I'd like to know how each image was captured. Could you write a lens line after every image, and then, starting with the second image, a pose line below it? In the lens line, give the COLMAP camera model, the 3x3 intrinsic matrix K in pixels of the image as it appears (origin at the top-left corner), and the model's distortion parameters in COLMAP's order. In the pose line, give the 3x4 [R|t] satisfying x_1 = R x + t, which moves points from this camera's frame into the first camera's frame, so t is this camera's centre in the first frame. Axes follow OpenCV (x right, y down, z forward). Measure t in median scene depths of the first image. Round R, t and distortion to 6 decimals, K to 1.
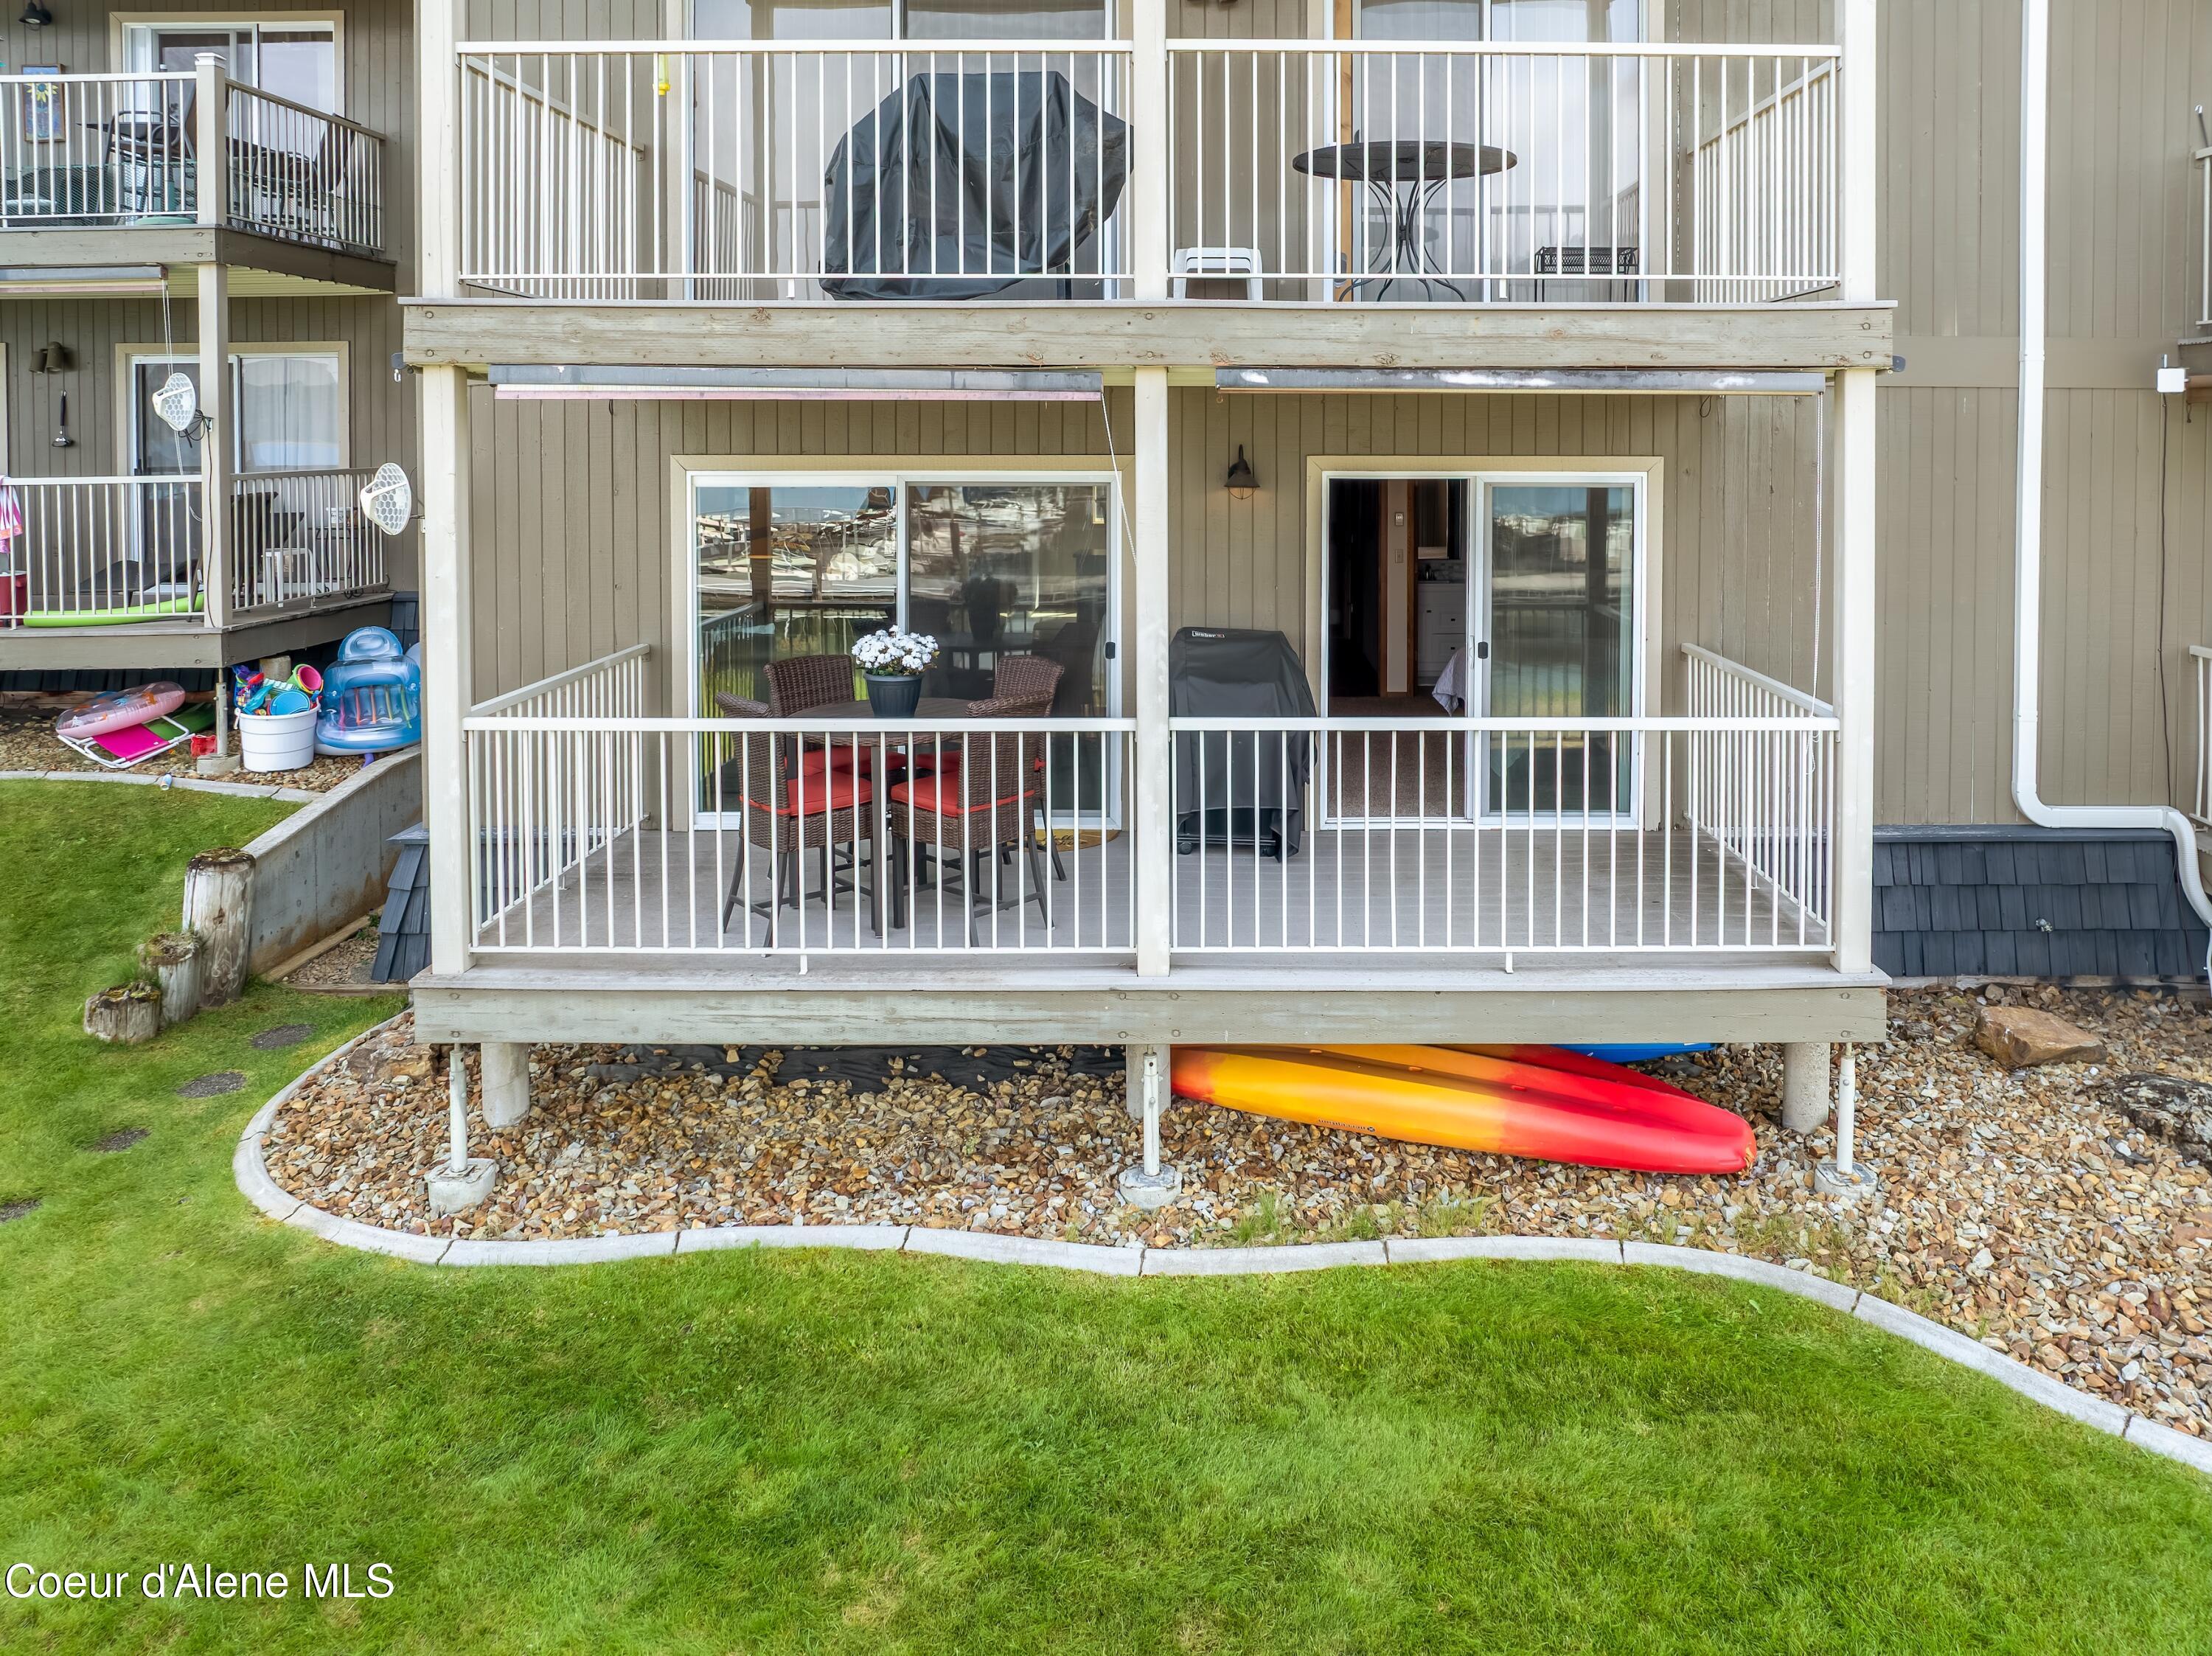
lens RADIAL K [[1559.1, 0, 1102.2], [0, 1559.1, 781.1], [0, 0, 1]] dist [-0.043072, 0.018176]
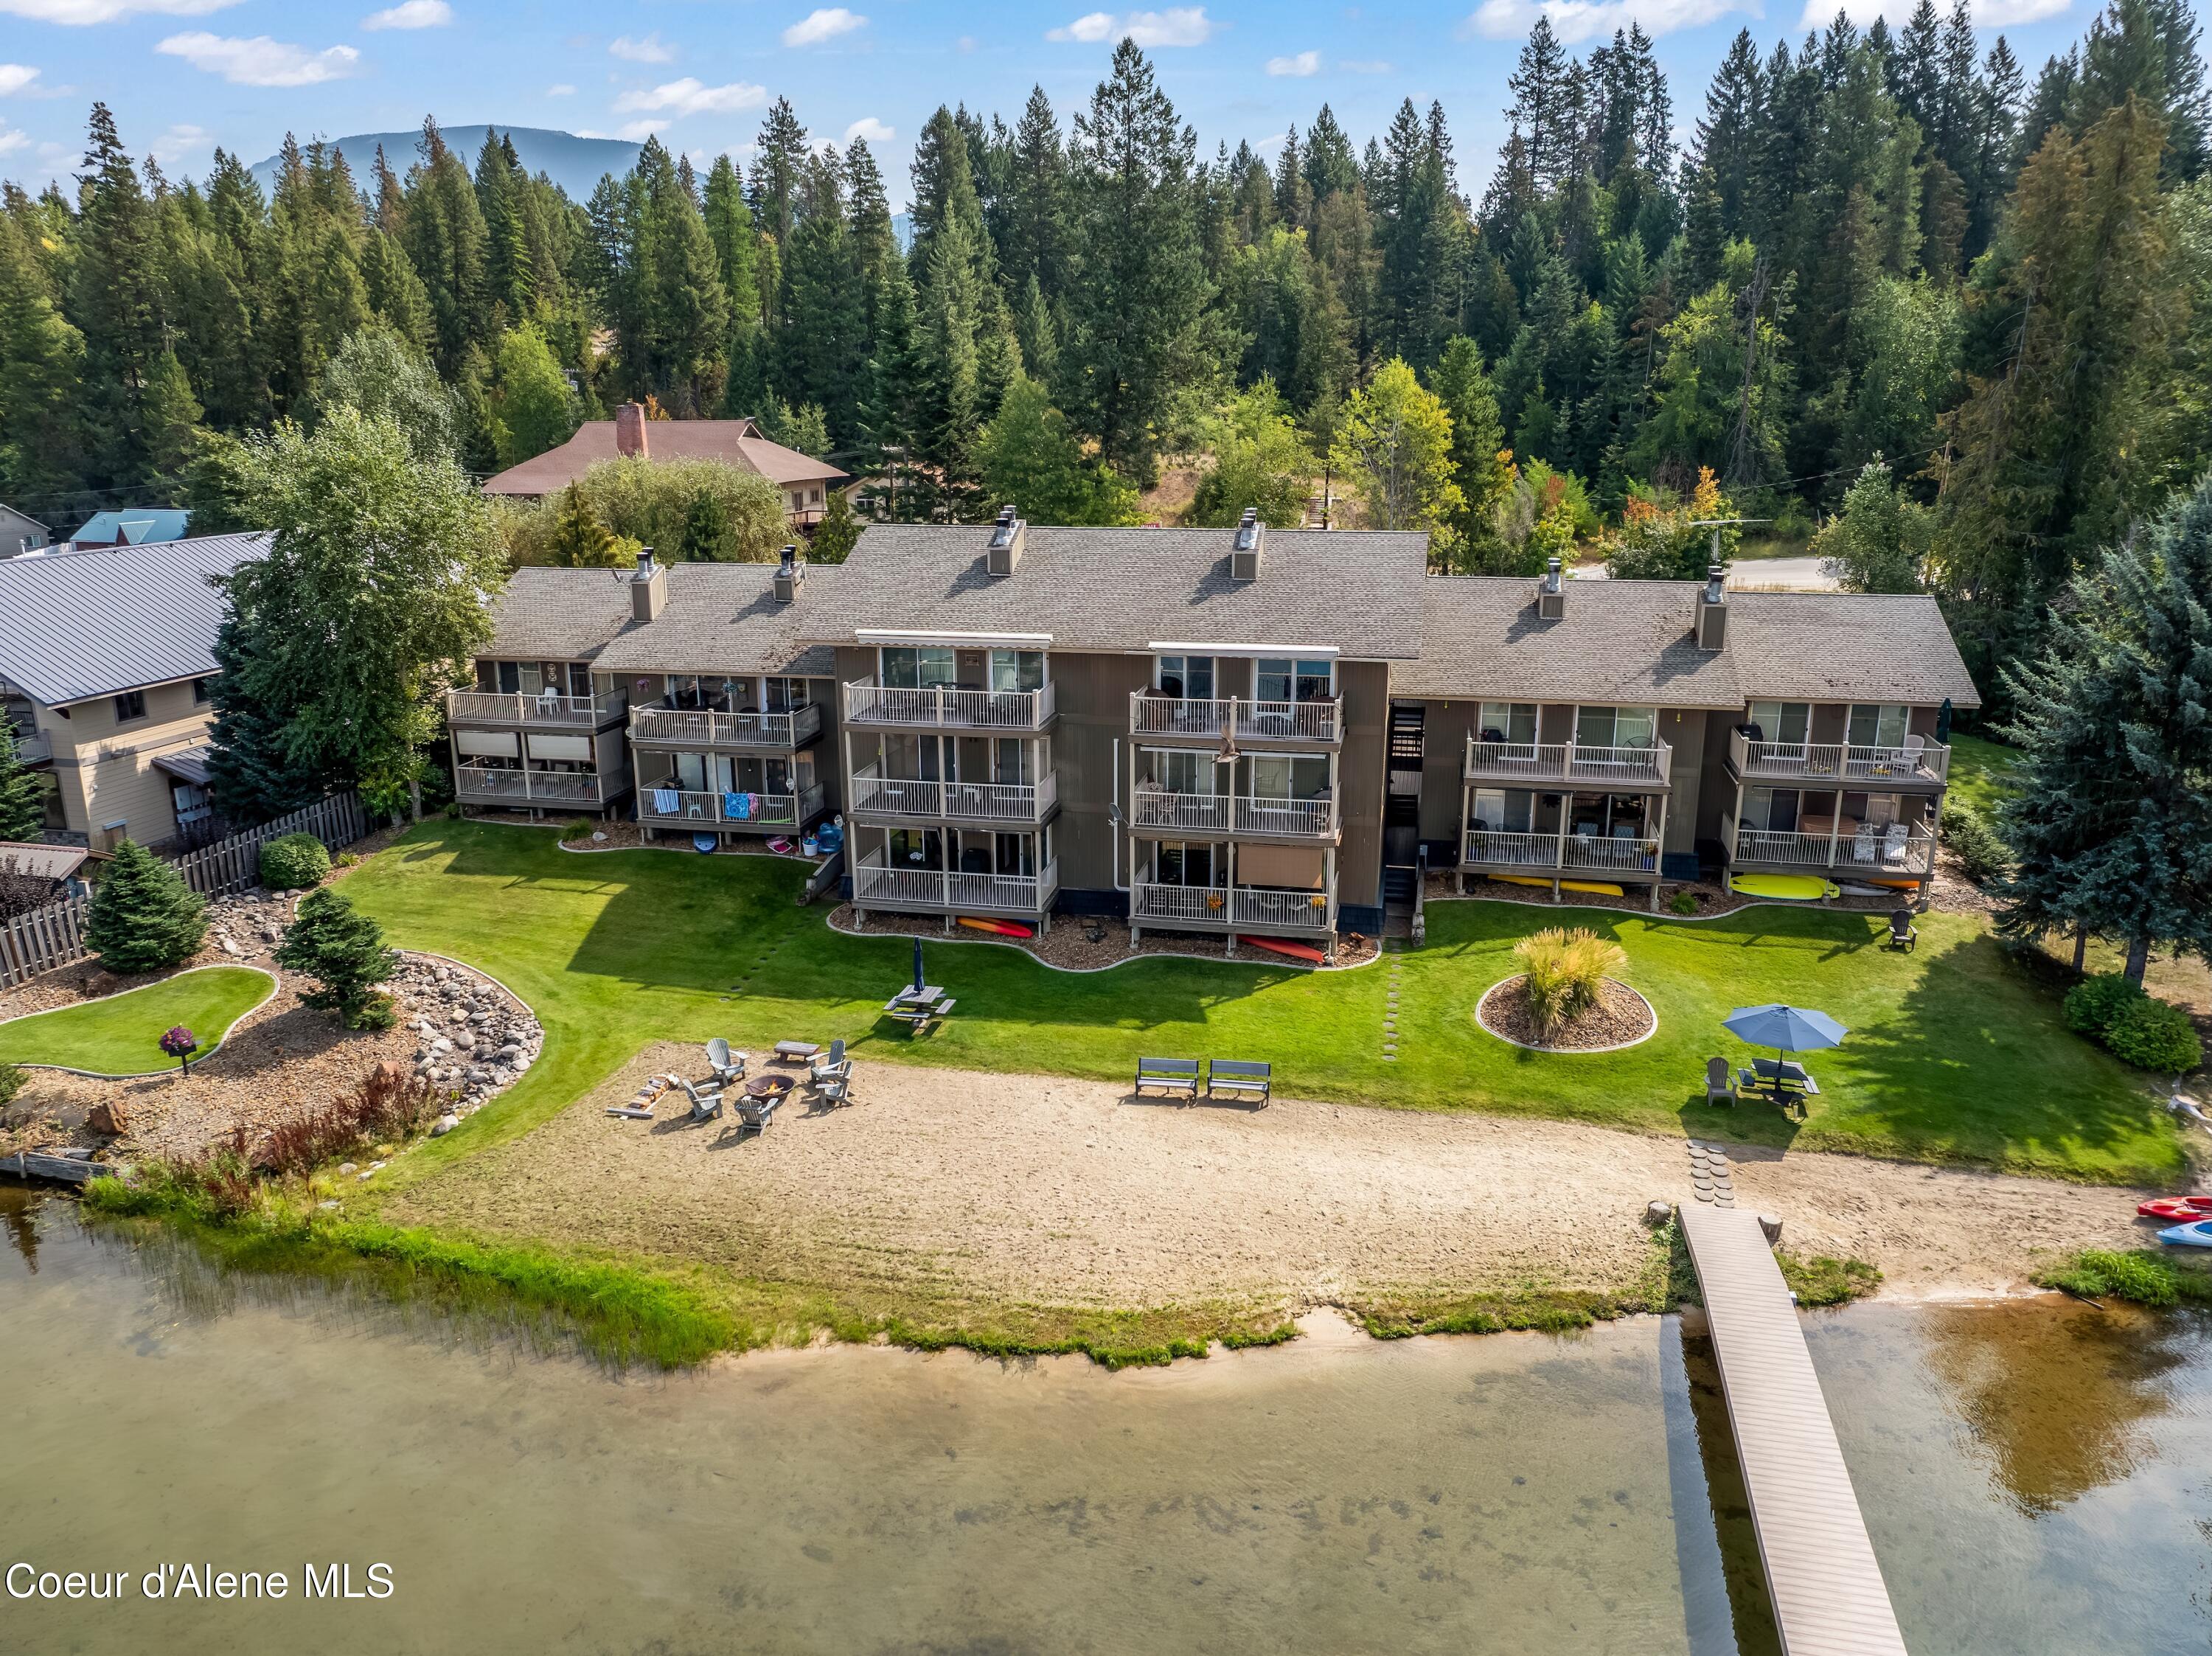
lens RADIAL K [[1559.1, 0, 1102.2], [0, 1559.1, 781.1], [0, 0, 1]] dist [-0.043072, 0.018176]
pose [[0.986821, 0.042691, -0.156085, 1.548852], [-0.035787, 0.998264, 0.046781, -0.686716], [0.157811, -0.040578, 0.986635, -5.063546]]
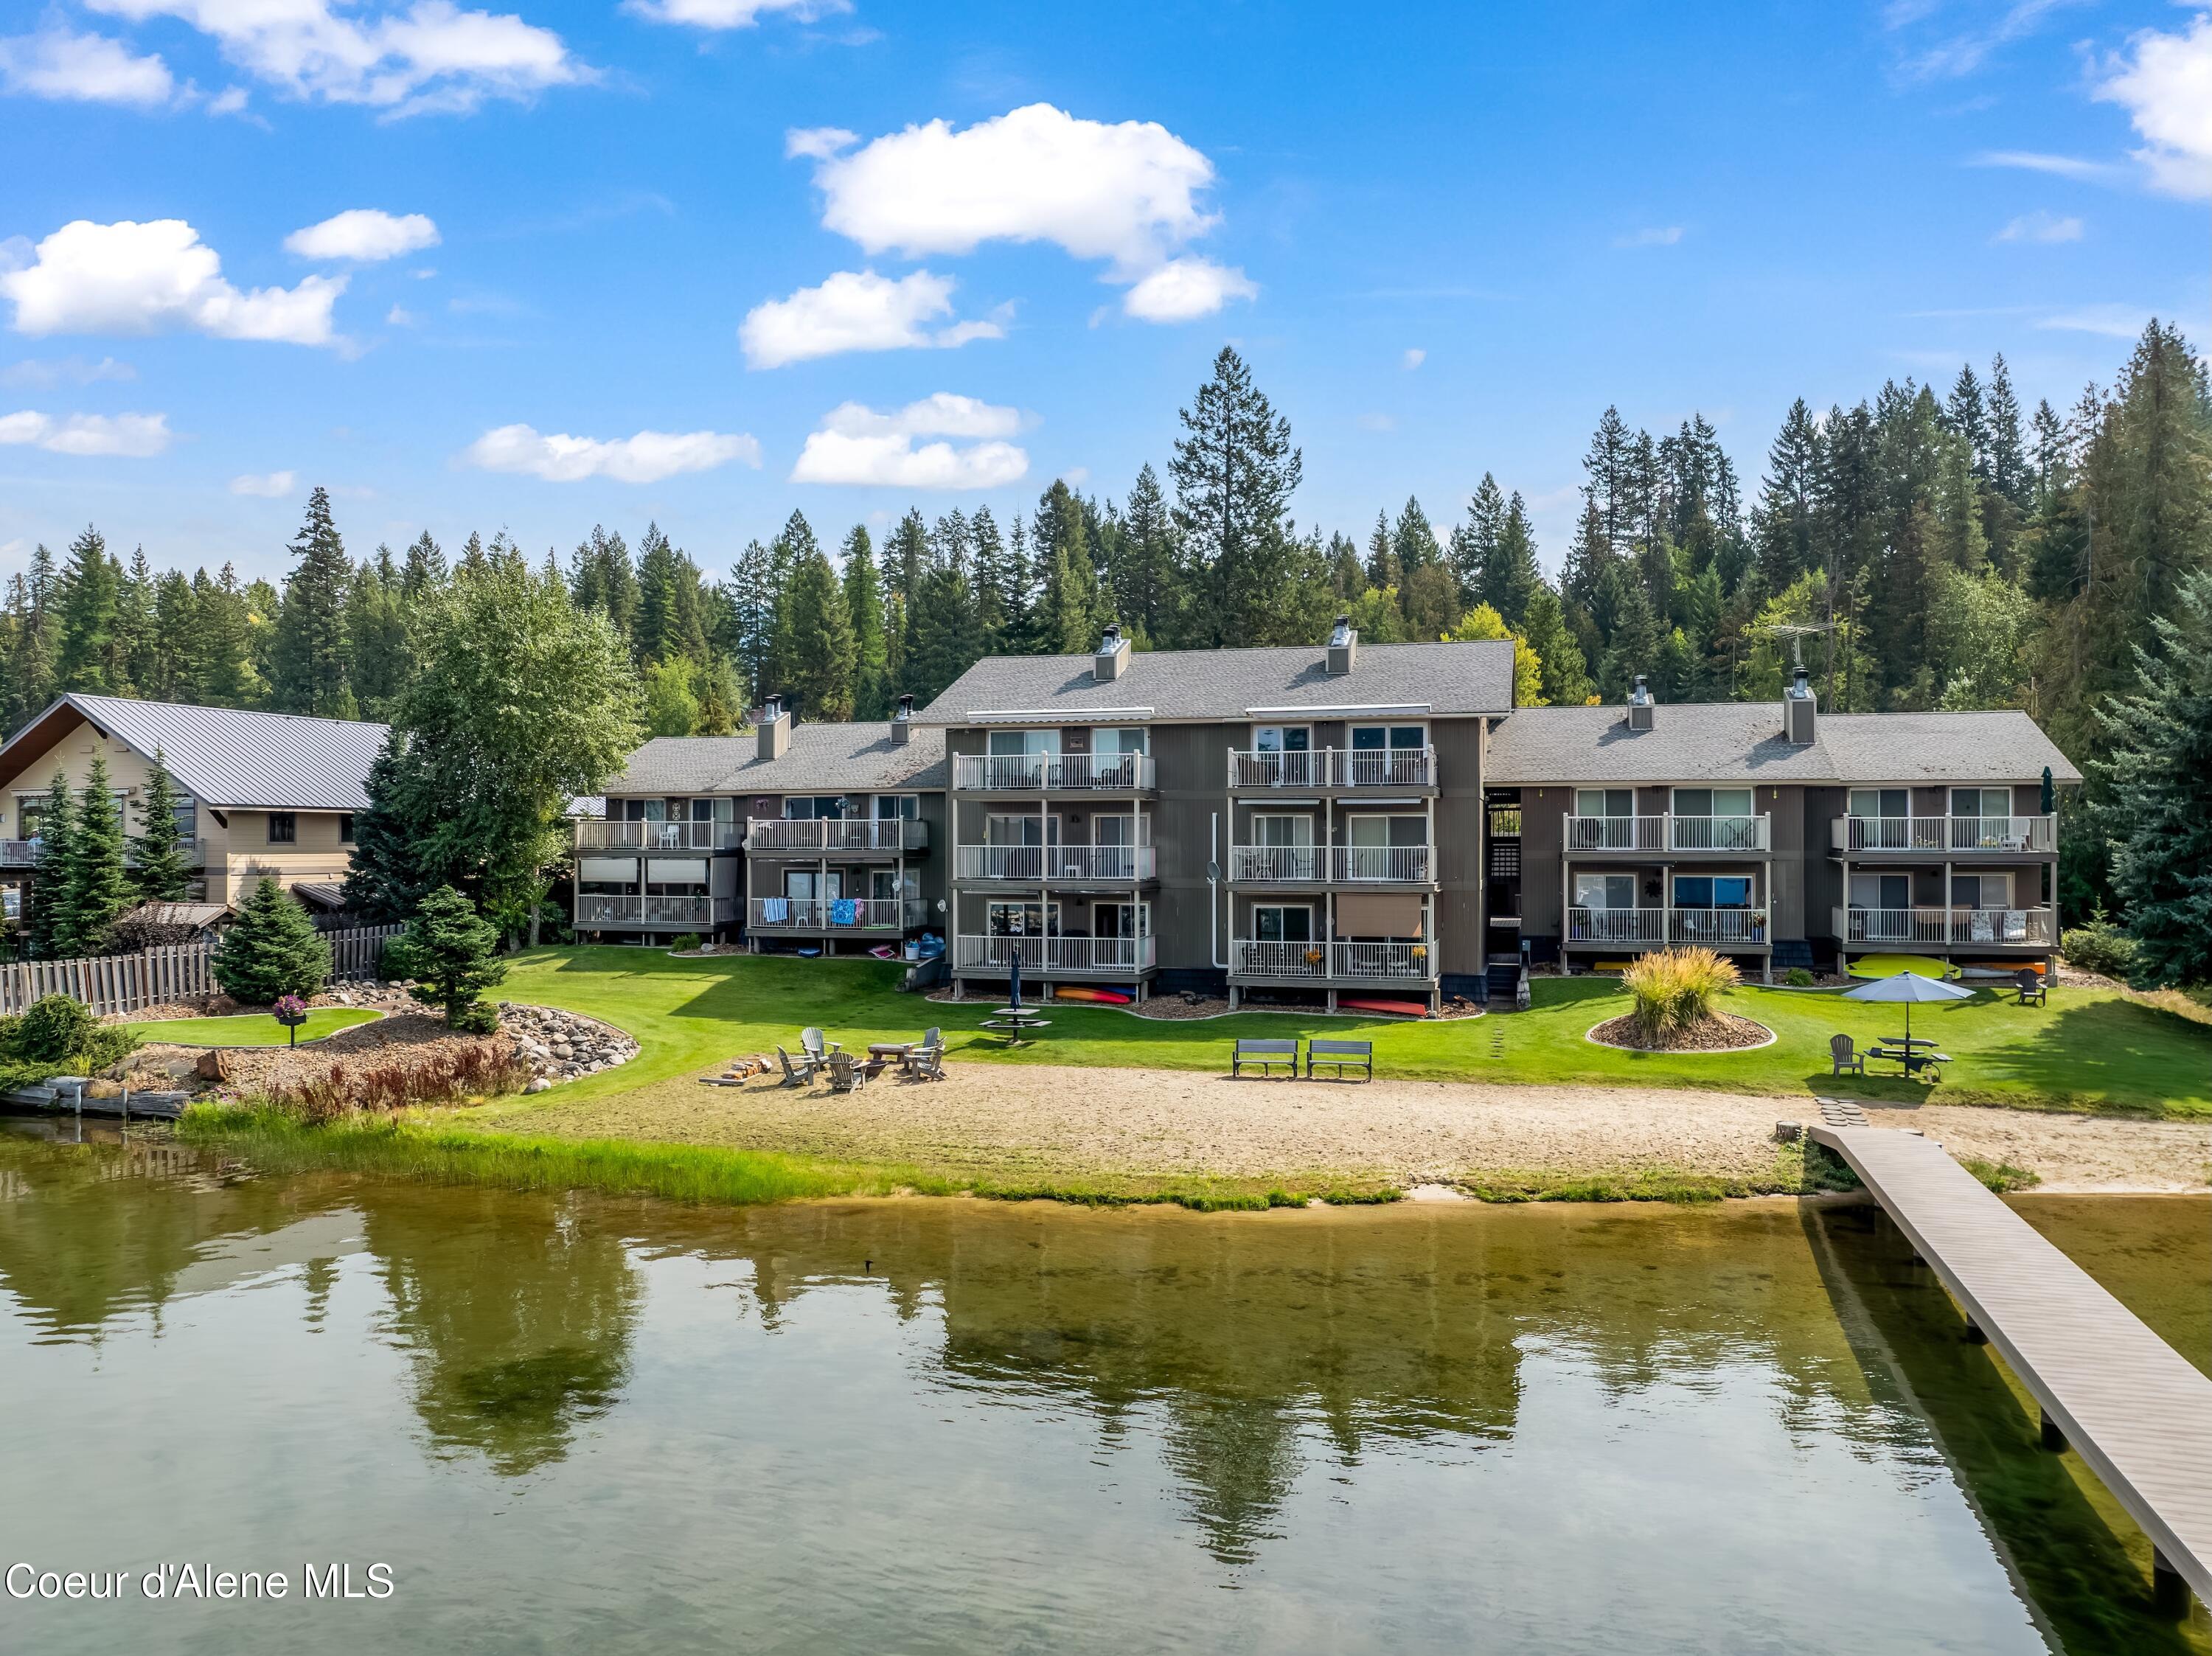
lens RADIAL K [[1554.0, 0, 1106.0], [0, 1554.0, 828.0], [0, 0, 1]] dist [-0.034579, -0.004201]
pose [[0.974335, 0.003529, -0.225075, 1.619623], [-0.053255, 0.975106, -0.215249, 0.848474], [0.218713, 0.221711, 0.950268, -5.029081]]
